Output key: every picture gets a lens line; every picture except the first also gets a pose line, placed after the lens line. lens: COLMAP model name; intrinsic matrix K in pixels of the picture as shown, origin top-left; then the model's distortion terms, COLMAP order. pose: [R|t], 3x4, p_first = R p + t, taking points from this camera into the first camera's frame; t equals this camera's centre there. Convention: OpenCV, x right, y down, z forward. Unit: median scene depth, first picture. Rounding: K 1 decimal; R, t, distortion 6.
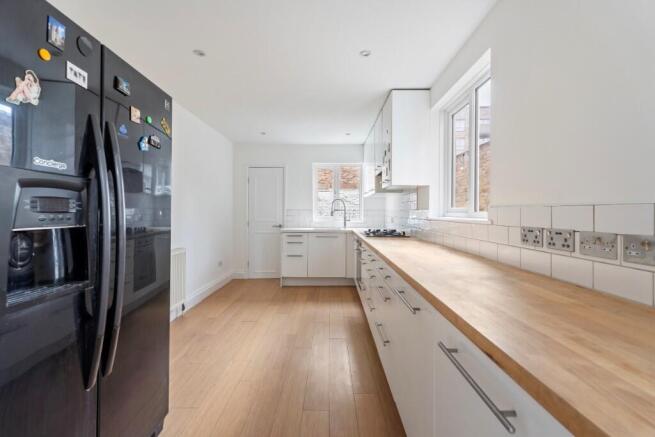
lens RADIAL K [[300.8, 0, 327.7], [0, 300.8, 214.4], [0, 0, 1]] dist [0.013715, -0.001006]
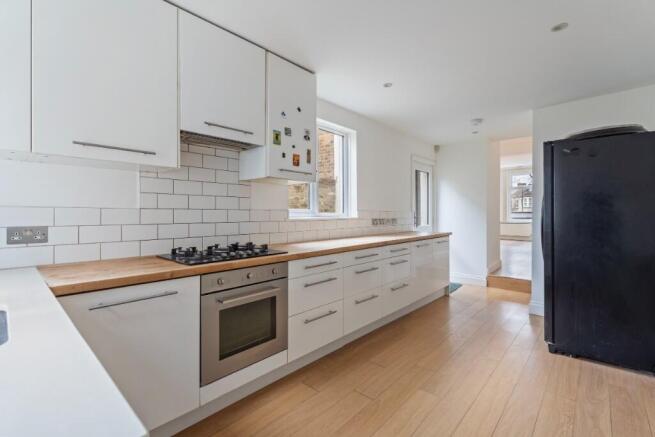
lens RADIAL K [[300.8, 0, 327.7], [0, 300.8, 215.2], [0, 0, 1]] dist [0.013715, -0.001006]
pose [[-0.746367, -0.008187, 0.665484, -0.797627], [-0.000041, 0.999925, 0.012255, -0.021900], [-0.665534, 0.009120, -0.746312, 3.244944]]
